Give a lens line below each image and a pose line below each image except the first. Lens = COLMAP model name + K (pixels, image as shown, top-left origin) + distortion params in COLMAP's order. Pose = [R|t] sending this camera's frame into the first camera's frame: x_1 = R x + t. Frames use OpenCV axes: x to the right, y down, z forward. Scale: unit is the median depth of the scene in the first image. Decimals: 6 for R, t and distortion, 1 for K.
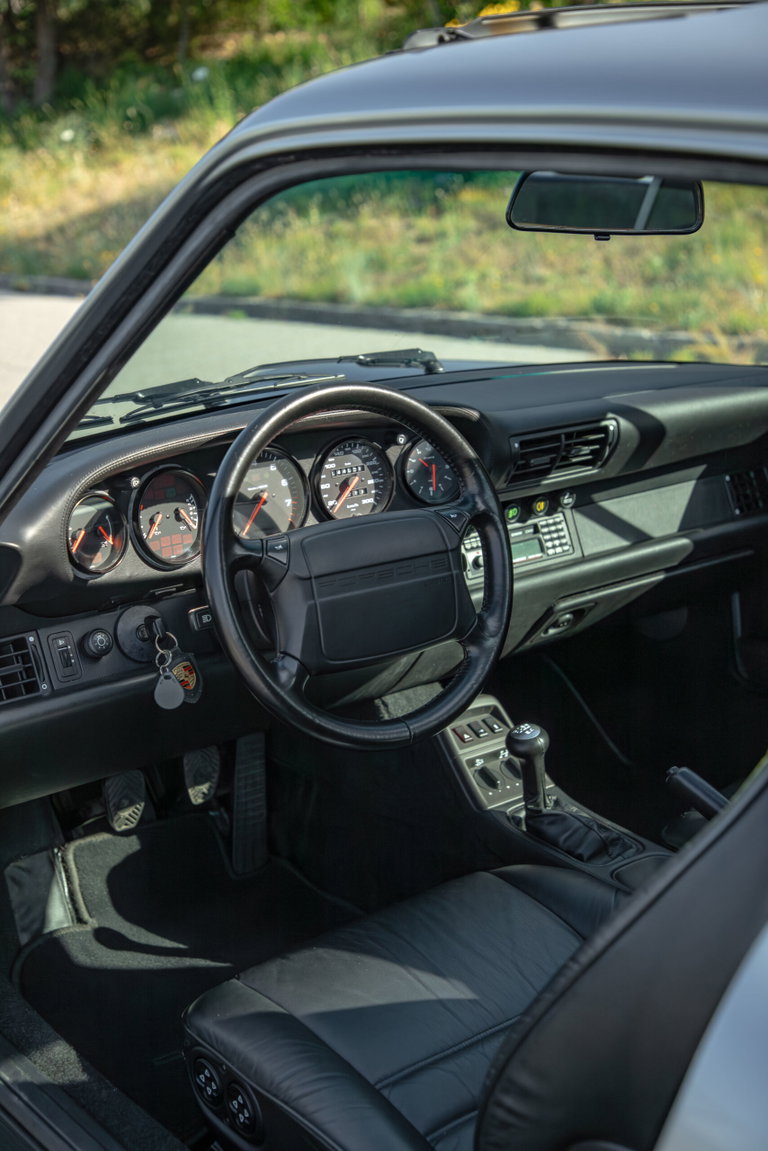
lens RADIAL K [[1545.5, 0, 377.3], [0, 1545.5, 574.1], [0, 0, 1]] dist [0.184577, 0.000000]
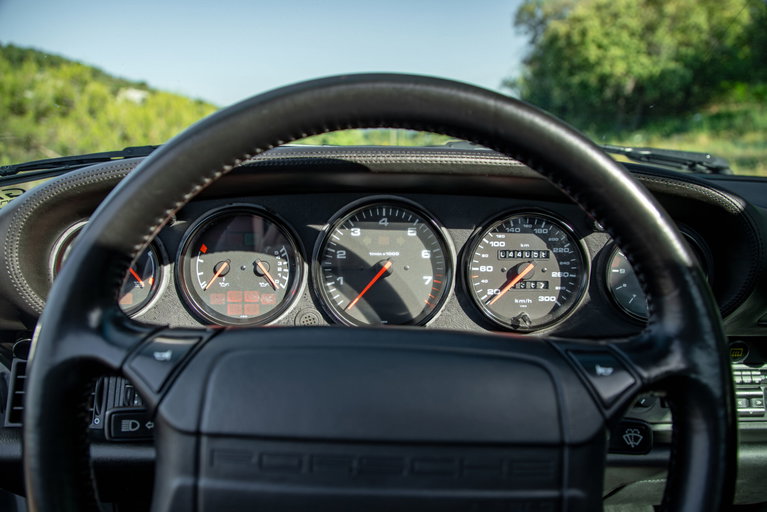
lens RADIAL K [[517.4, 0, 388.2], [0, 517.4, 252.6], [0, 0, 1]] dist [-0.045940, 0.031798]
pose [[0.797920, 0.161658, -0.580680, 0.077579], [-0.194514, 0.980883, 0.005787, -0.058053], [0.570515, 0.108333, 0.814111, 0.780530]]
